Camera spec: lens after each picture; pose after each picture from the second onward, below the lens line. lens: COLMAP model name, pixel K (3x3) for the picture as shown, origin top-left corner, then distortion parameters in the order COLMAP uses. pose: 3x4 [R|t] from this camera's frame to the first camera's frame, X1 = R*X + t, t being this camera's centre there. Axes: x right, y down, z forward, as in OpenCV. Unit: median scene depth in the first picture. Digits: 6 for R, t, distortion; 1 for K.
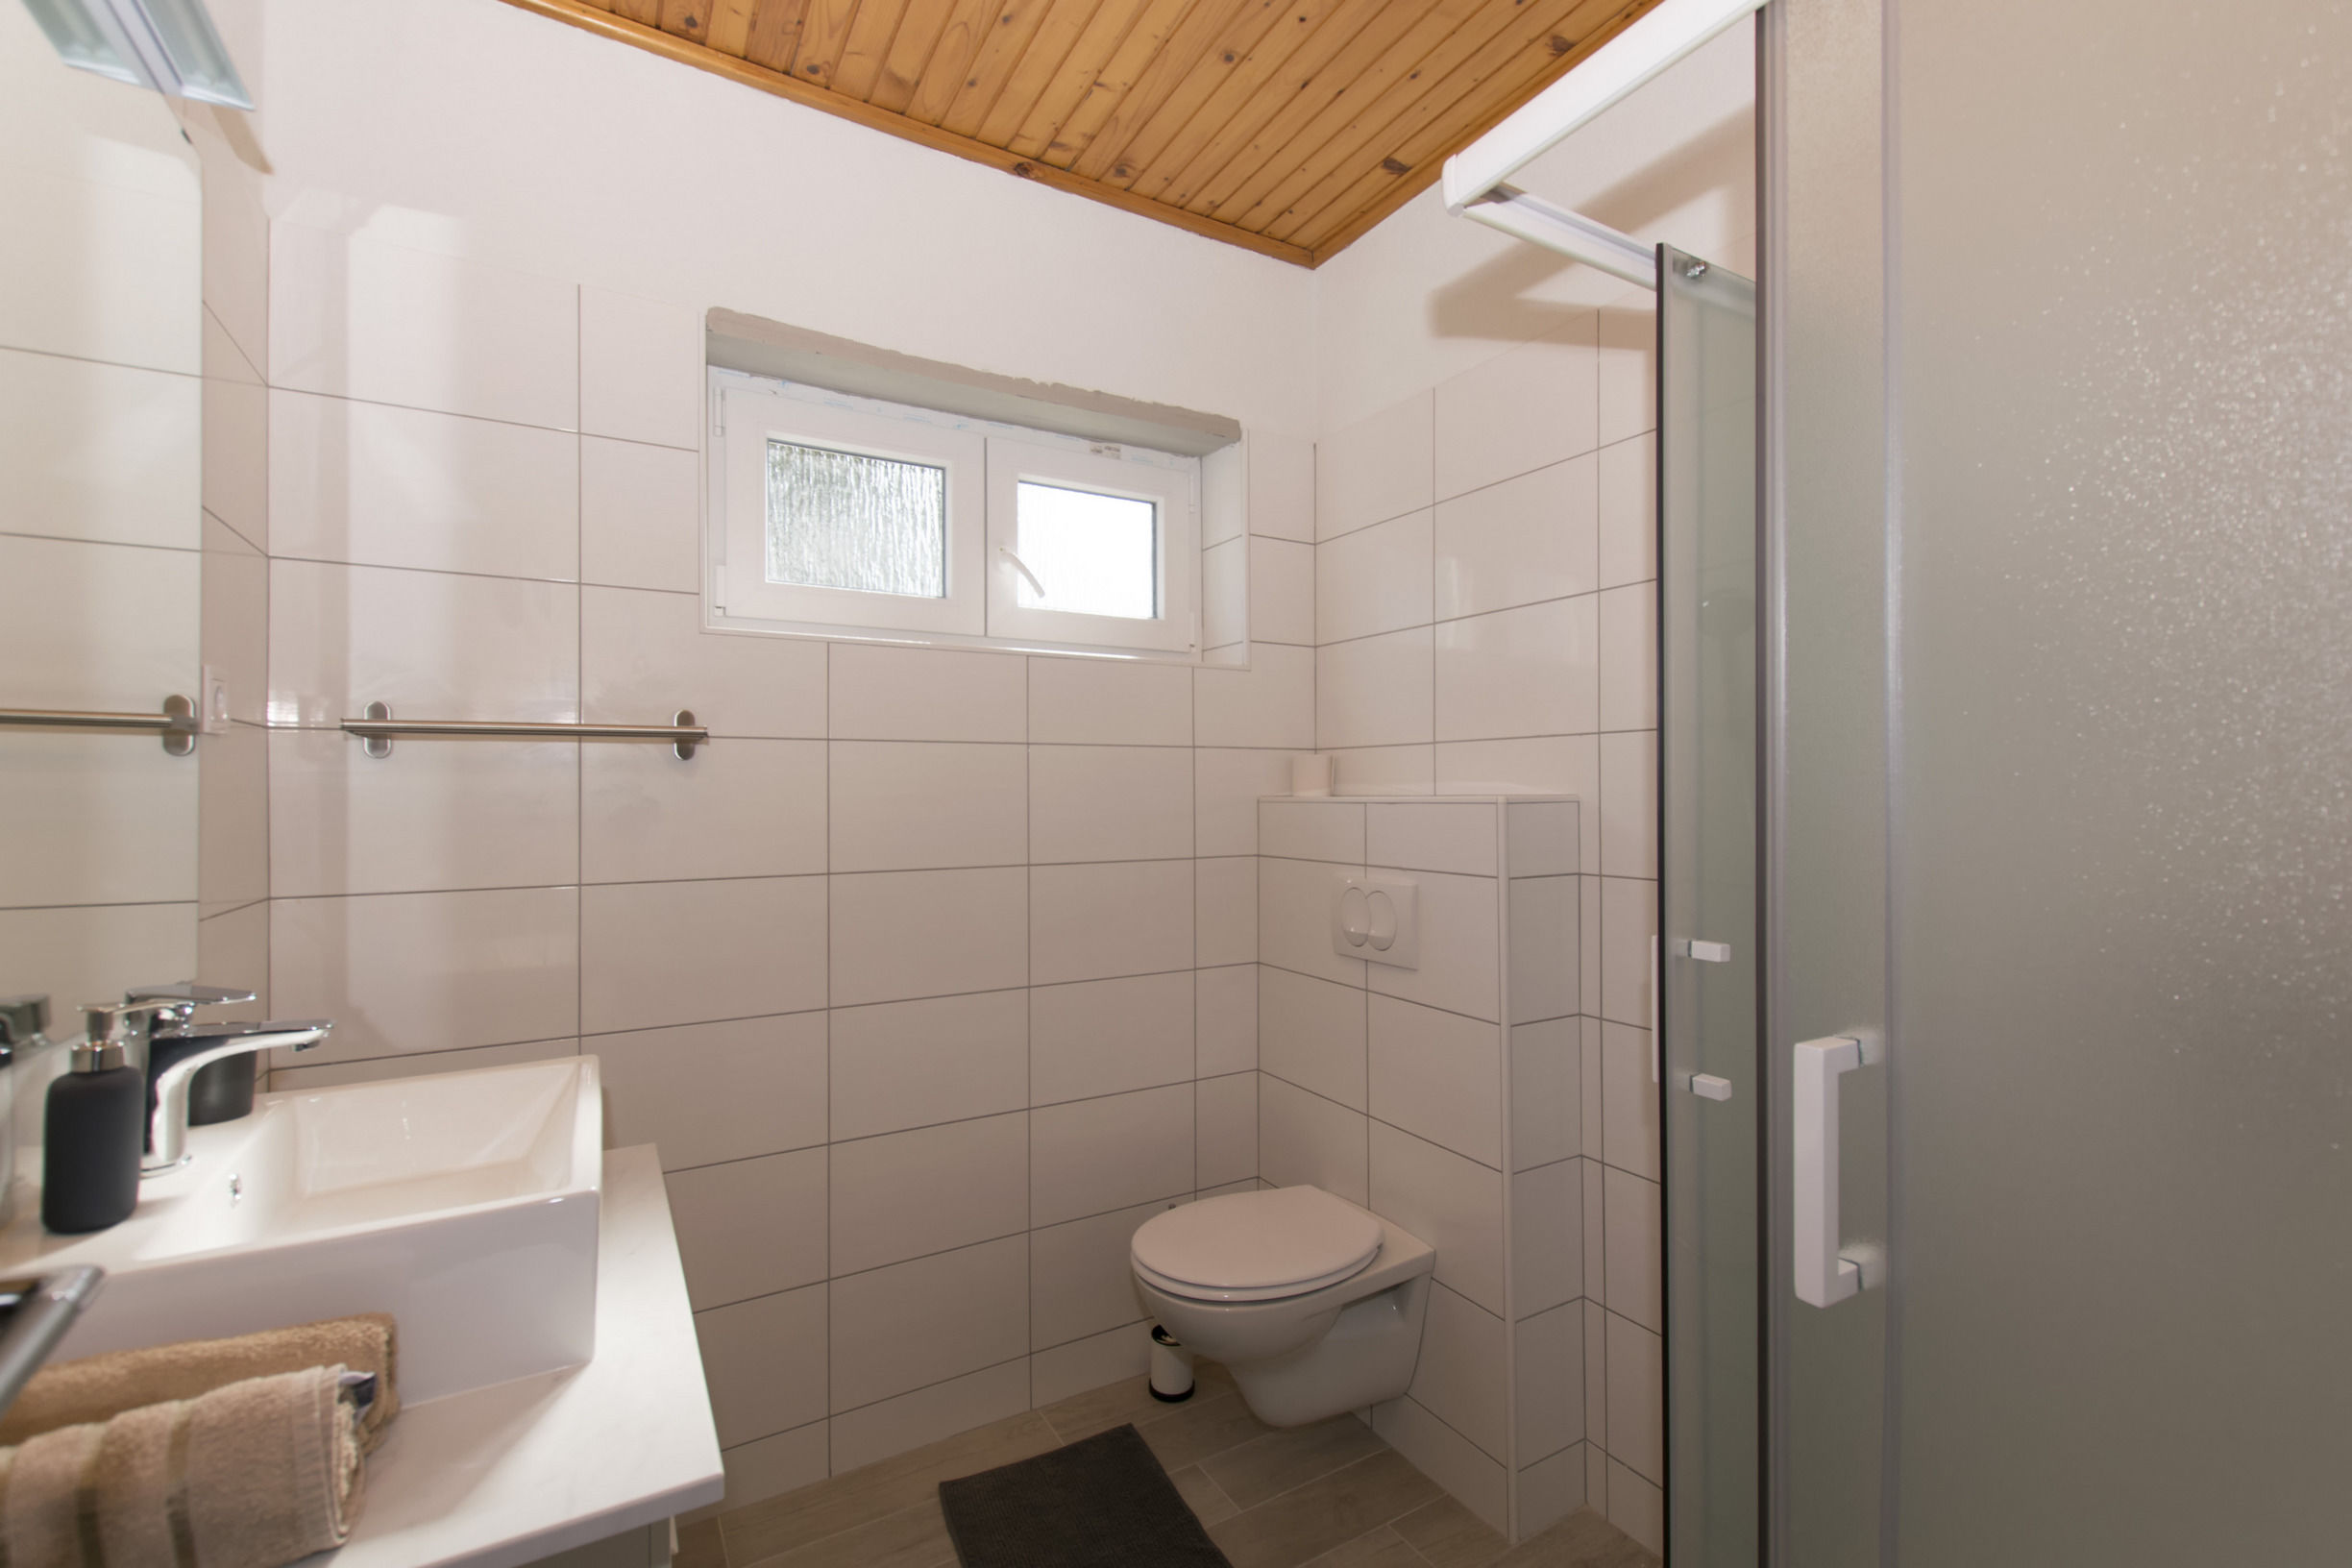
lens RADIAL K [[1022.1, 0, 1174.4], [0, 1022.1, 786.7], [0, 0, 1]] dist [-0.000785, -0.000095]
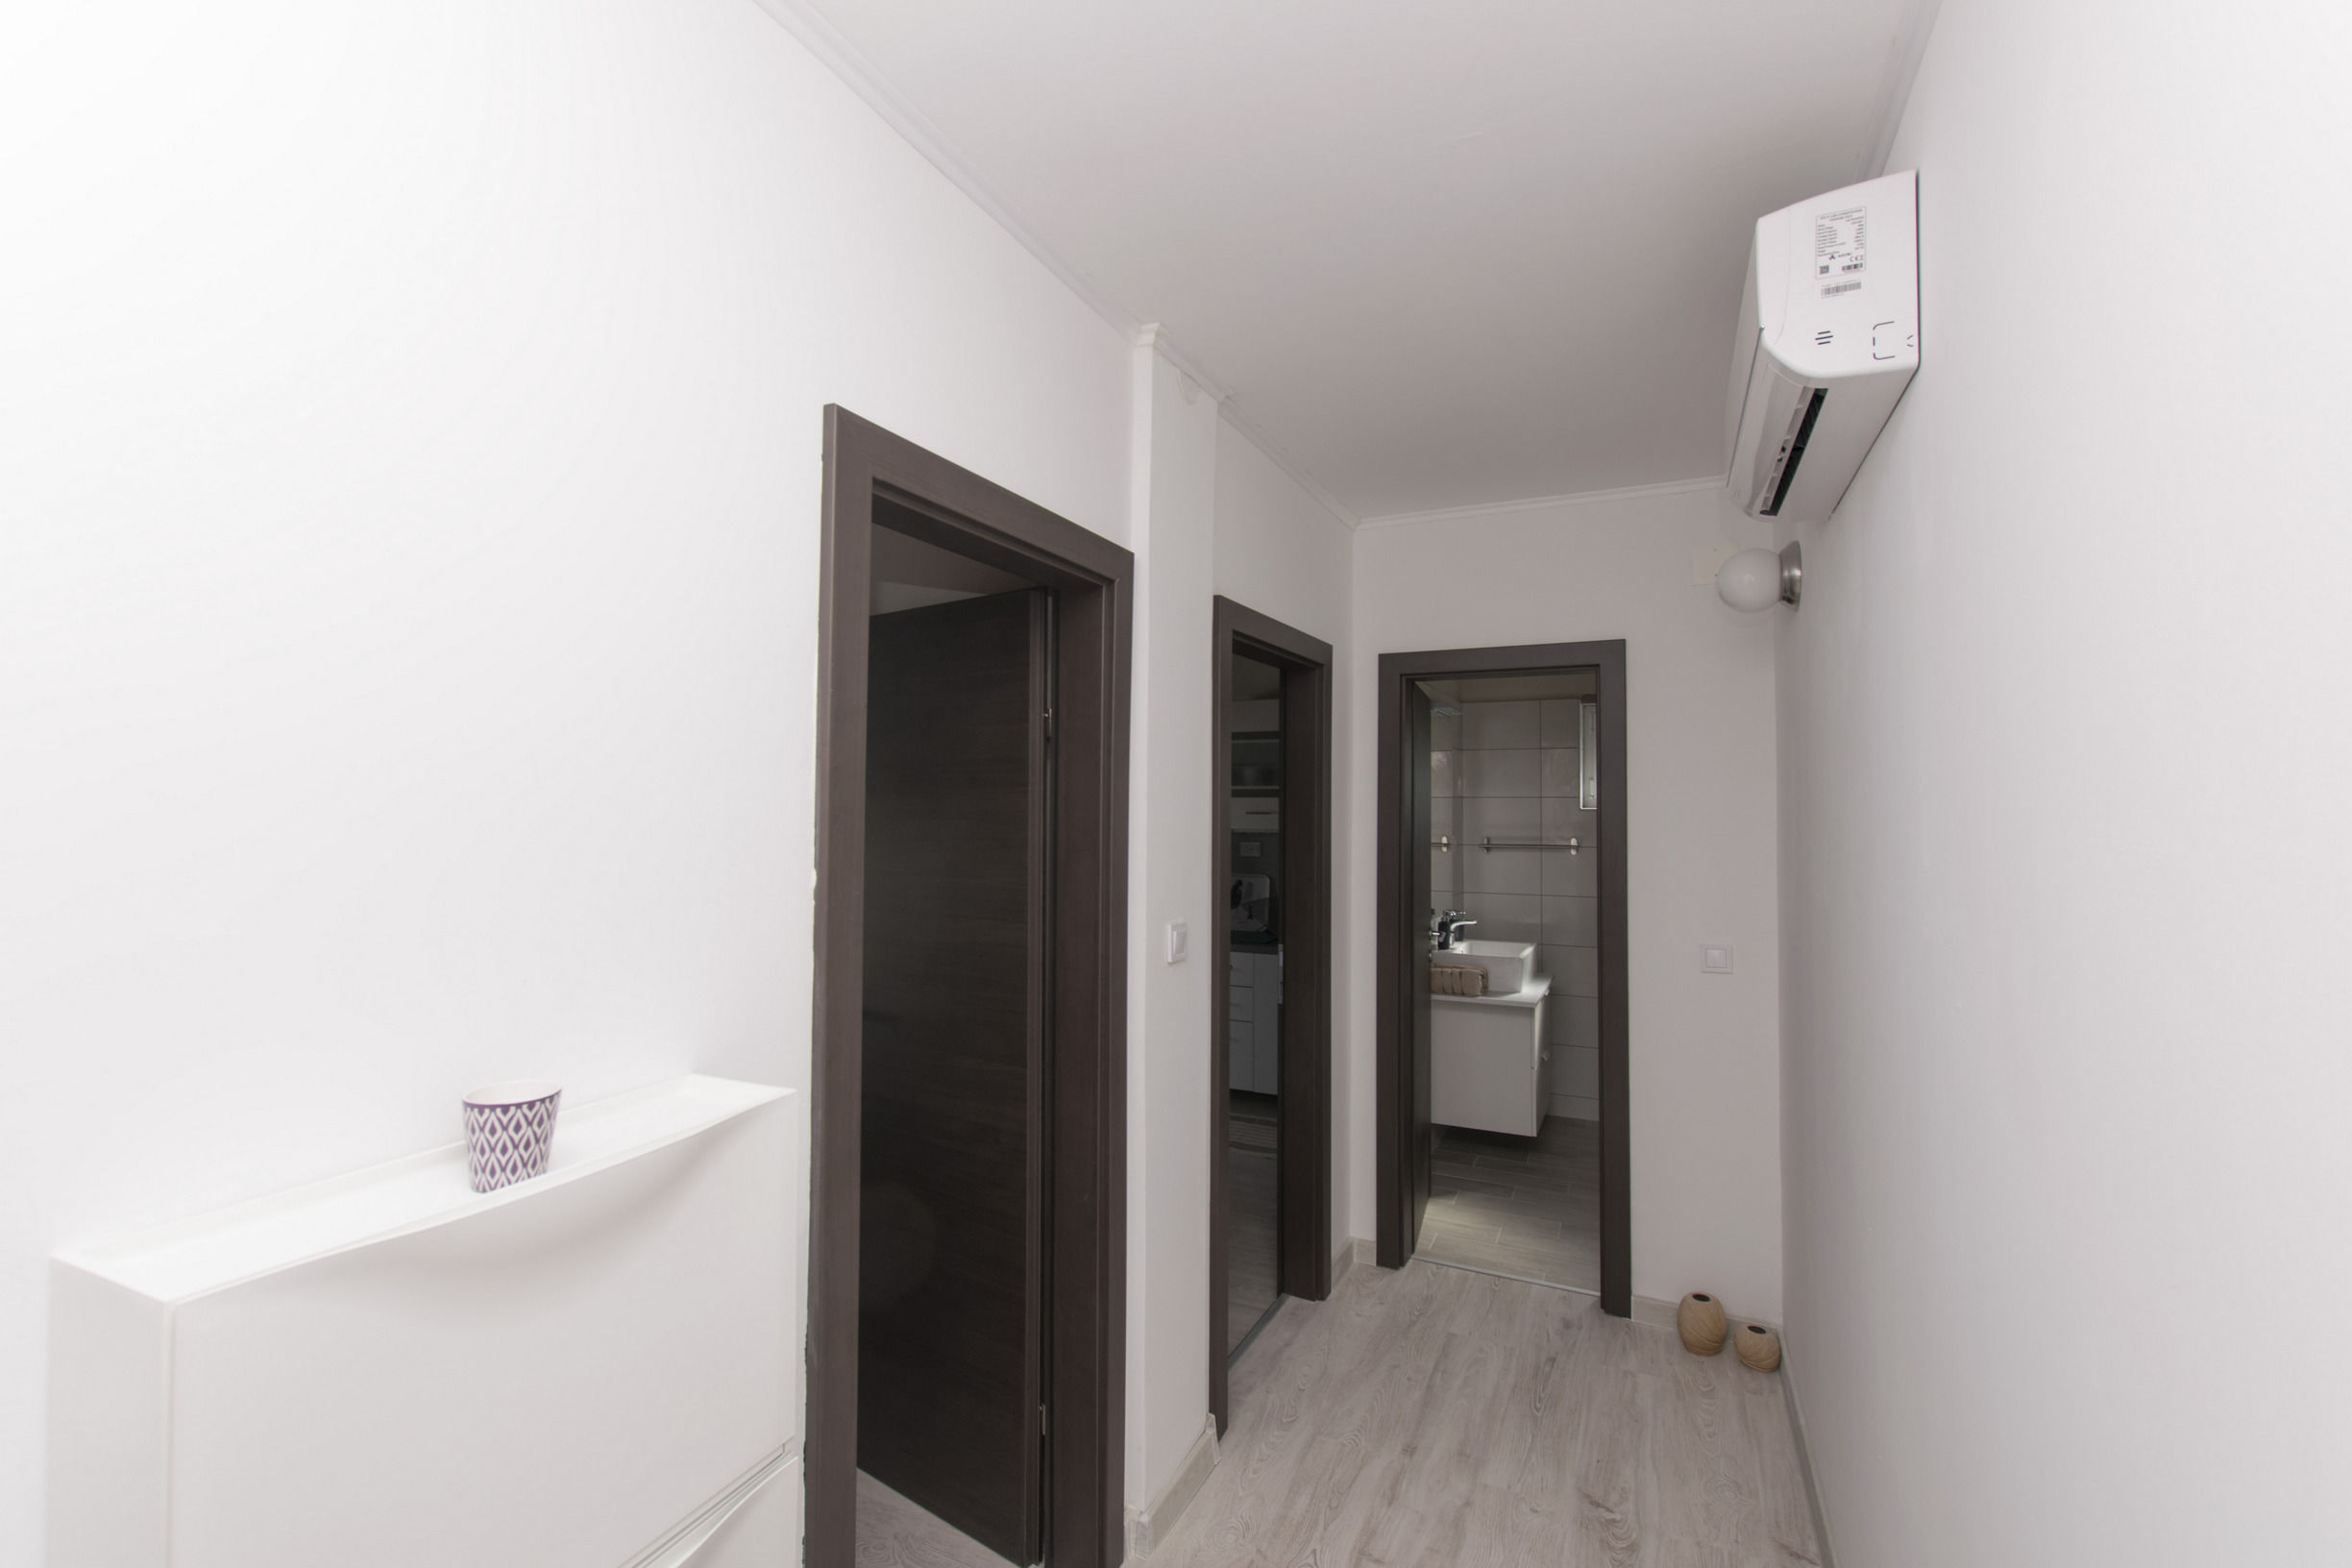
lens RADIAL K [[1022.1, 0, 1175.9], [0, 1022.1, 791.9], [0, 0, 1]] dist [-0.000785, -0.000095]
pose [[0.567633, -0.010855, -0.823210, 1.536249], [0.000619, 0.999918, -0.012758, -0.198579], [0.823282, 0.006733, 0.567593, -1.919043]]
